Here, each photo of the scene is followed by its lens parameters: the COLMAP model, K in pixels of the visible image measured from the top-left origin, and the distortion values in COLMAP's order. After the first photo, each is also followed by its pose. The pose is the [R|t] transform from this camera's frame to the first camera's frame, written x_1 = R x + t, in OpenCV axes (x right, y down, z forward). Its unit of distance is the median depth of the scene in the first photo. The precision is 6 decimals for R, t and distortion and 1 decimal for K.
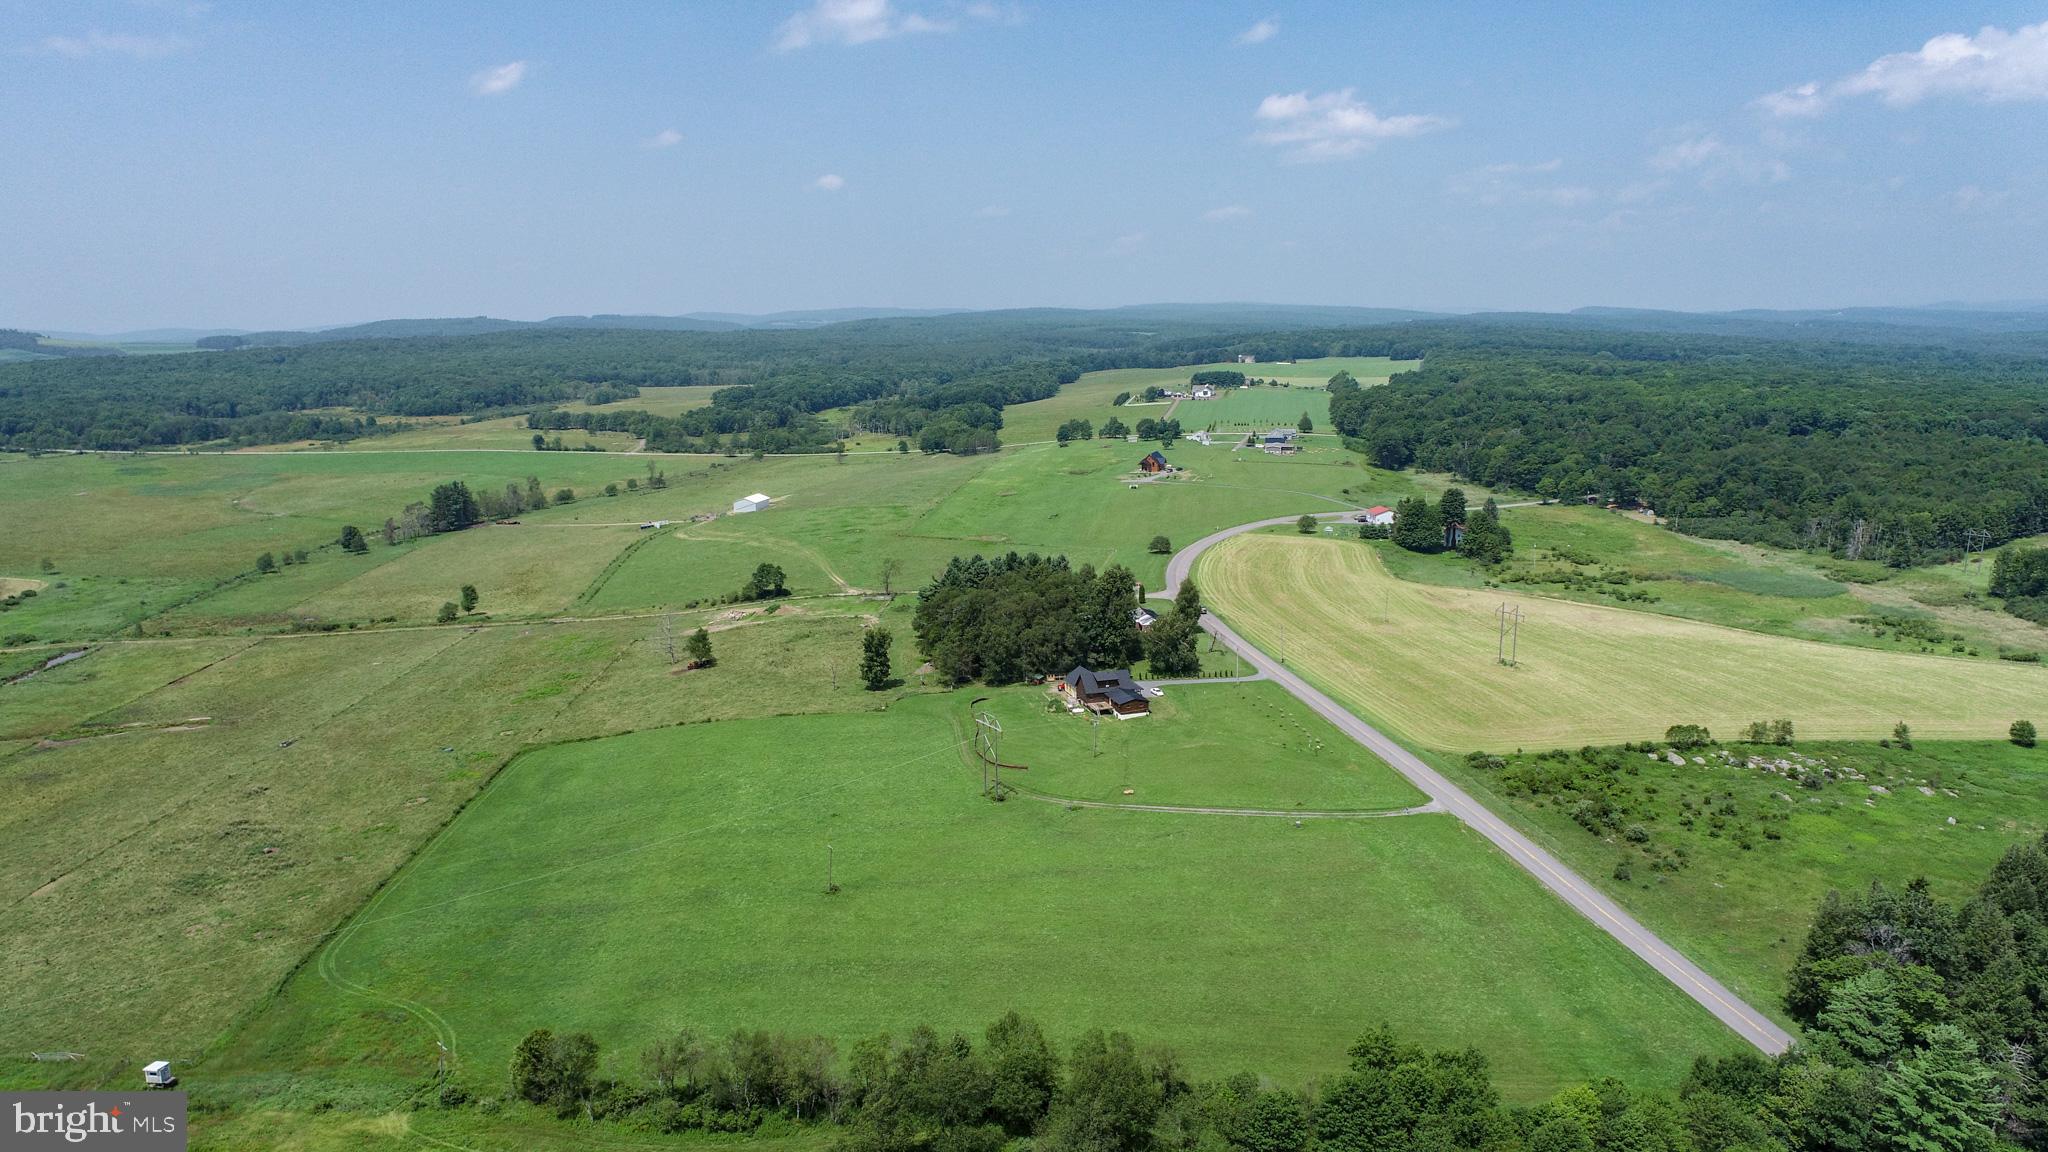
lens RADIAL K [[1487.5, 0, 1024.6], [0, 1487.5, 575.8], [0, 0, 1]] dist [-0.009689, 0.003032]
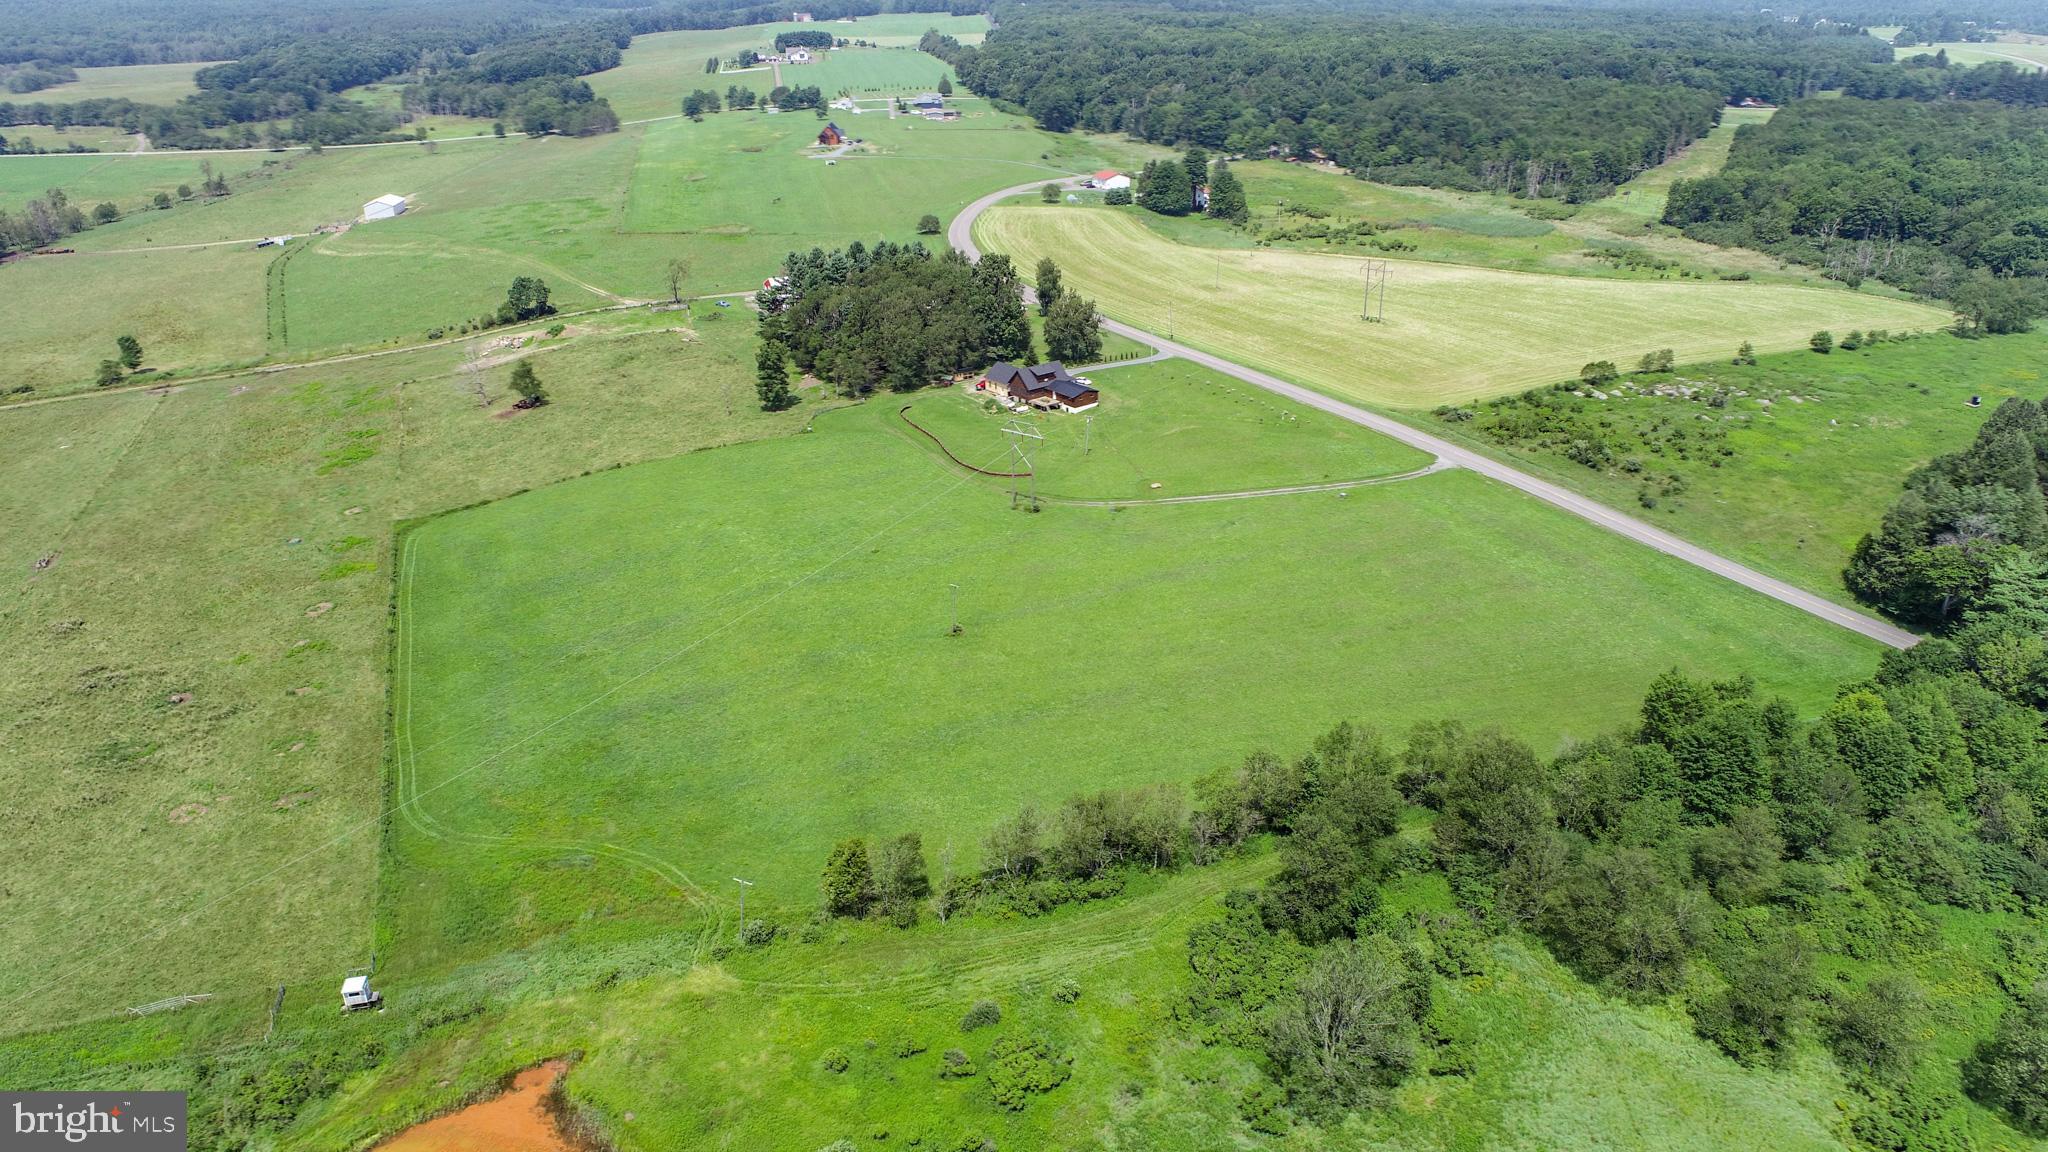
lens RADIAL K [[1487.5, 0, 1025.0], [0, 1487.5, 574.1], [0, 0, 1]] dist [-0.009689, 0.003032]
pose [[0.926930, -0.145713, 0.345786, -0.224607], [0.068972, 0.971983, 0.224702, -0.014244], [-0.368840, -0.184434, 0.911011, 0.088423]]
